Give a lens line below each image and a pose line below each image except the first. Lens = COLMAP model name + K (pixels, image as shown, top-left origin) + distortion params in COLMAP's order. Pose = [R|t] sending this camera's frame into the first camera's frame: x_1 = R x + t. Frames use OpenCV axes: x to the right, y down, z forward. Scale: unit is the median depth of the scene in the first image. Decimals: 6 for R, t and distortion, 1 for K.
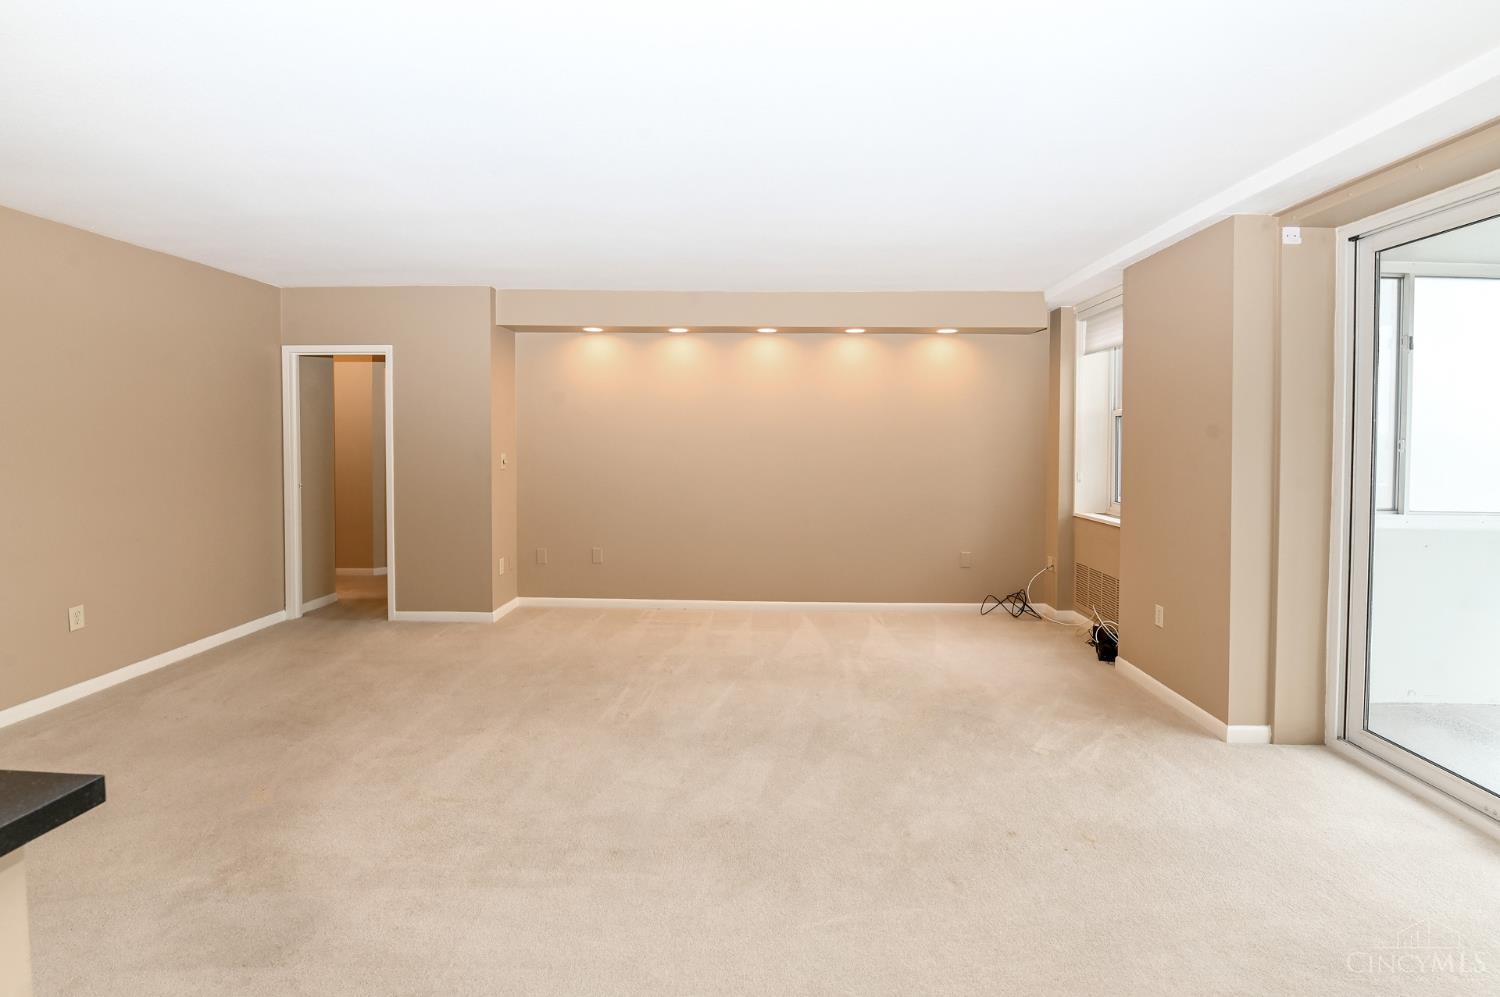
lens RADIAL K [[669.0, 0, 784.2], [0, 669.0, 498.7], [0, 0, 1]] dist [-0.015502, -0.007083]
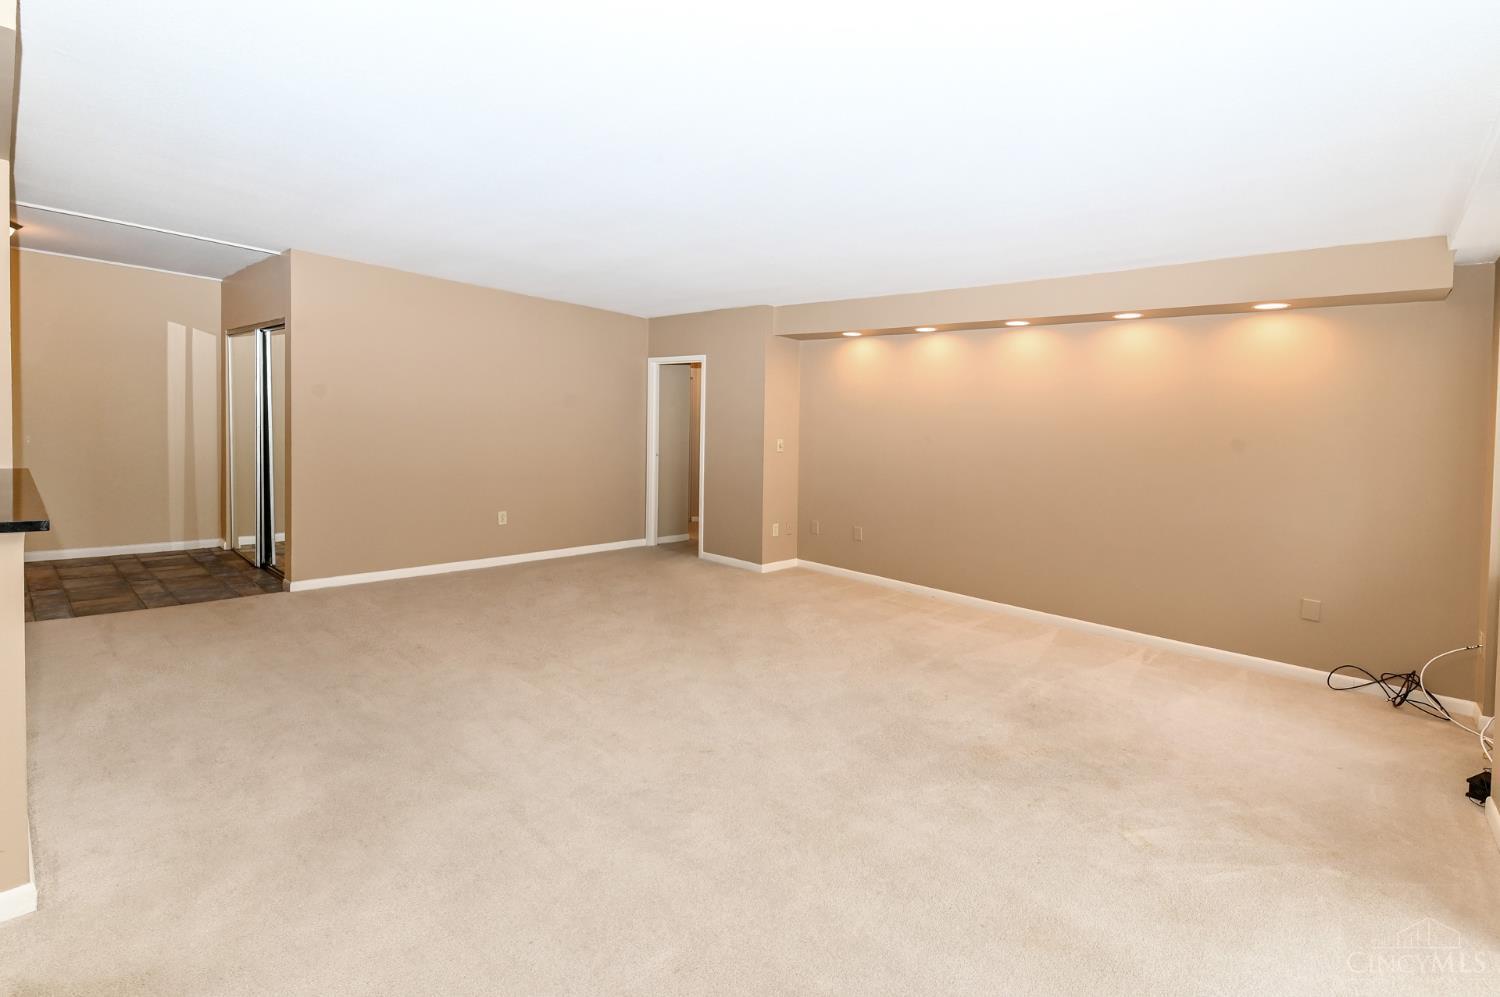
lens RADIAL K [[648.5, 0, 749.1], [0, 648.5, 443.6], [0, 0, 1]] dist [0.002177, -0.007224]
pose [[0.755427, 0.047168, -0.653533, 0.328929], [-0.091521, 0.995224, -0.033961, -0.011096], [0.648810, 0.085467, 0.756135, 0.055305]]
